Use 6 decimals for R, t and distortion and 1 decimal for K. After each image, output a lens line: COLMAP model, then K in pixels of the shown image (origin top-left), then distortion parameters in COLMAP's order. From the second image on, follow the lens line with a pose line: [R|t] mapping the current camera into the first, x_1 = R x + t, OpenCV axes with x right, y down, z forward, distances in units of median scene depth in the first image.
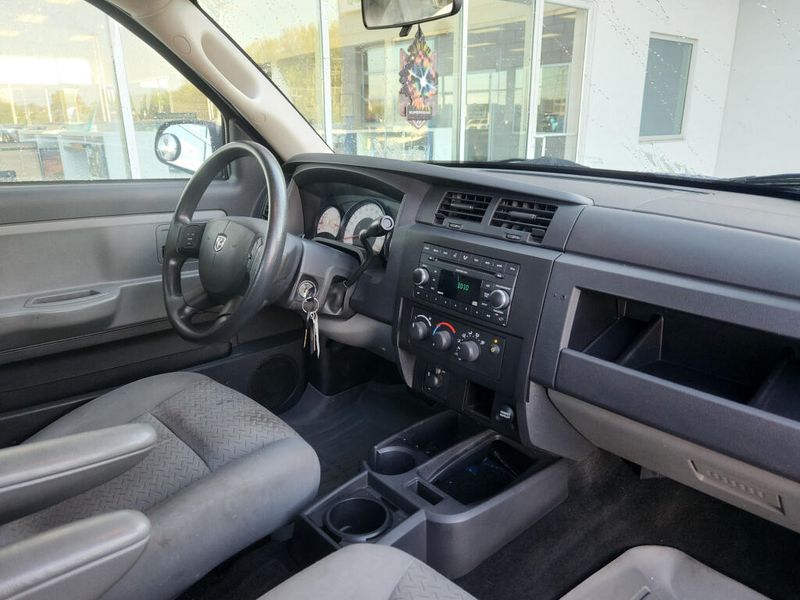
lens RADIAL K [[594.8, 0, 393.7], [0, 594.8, 307.8], [0, 0, 1]] dist [0.036280, -0.022694]
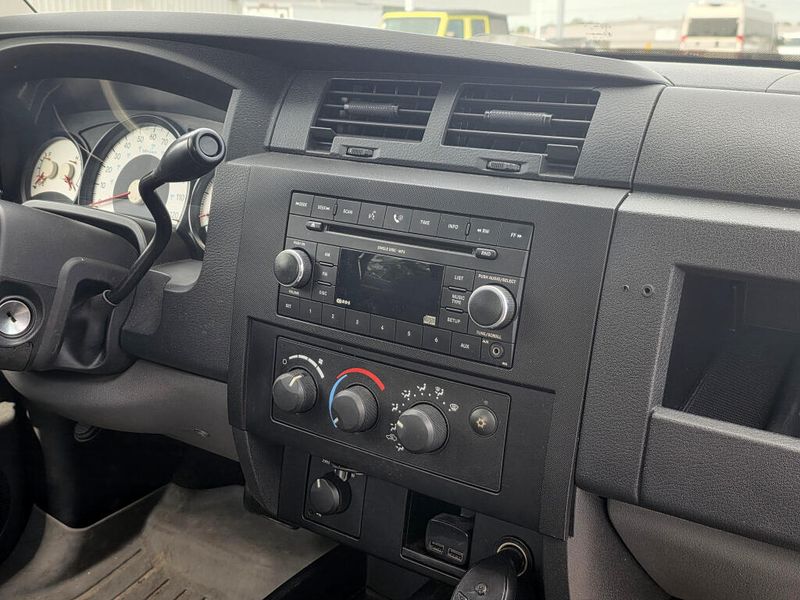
lens RADIAL K [[915.0, 0, 401.7], [0, 915.0, 295.3], [0, 0, 1]] dist [0.088670, 0.000000]
pose [[0.967099, -0.064469, 0.246096, -0.045421], [0.073906, 0.996835, -0.029298, -0.006751], [-0.243428, 0.046522, 0.968803, 0.326463]]
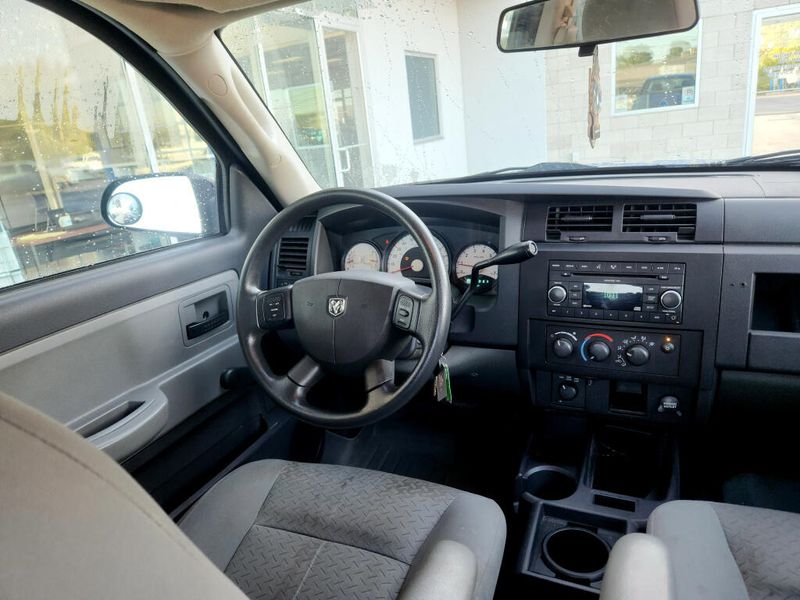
lens RADIAL K [[545.8, 0, 396.0], [0, 545.8, 299.7], [0, 0, 1]] dist [0.024892, -0.007906]
pose [[0.905870, -0.216220, 0.364208, -0.543815], [0.221384, 0.974783, 0.028069, -0.132034], [-0.361093, 0.055203, 0.930894, 0.250121]]
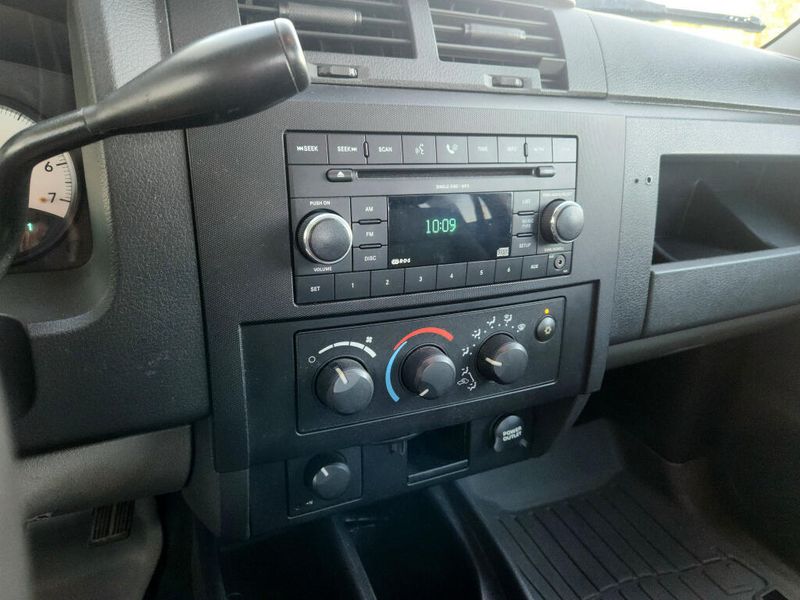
lens RADIAL K [[545.8, 0, 396.7], [0, 545.8, 303.8], [0, 0, 1]] dist [0.024892, -0.007906]
pose [[0.275290, -0.374621, 0.885367, -0.228797], [0.234338, 0.919321, 0.316125, -0.107181], [-0.932363, 0.120449, 0.340868, 0.879777]]
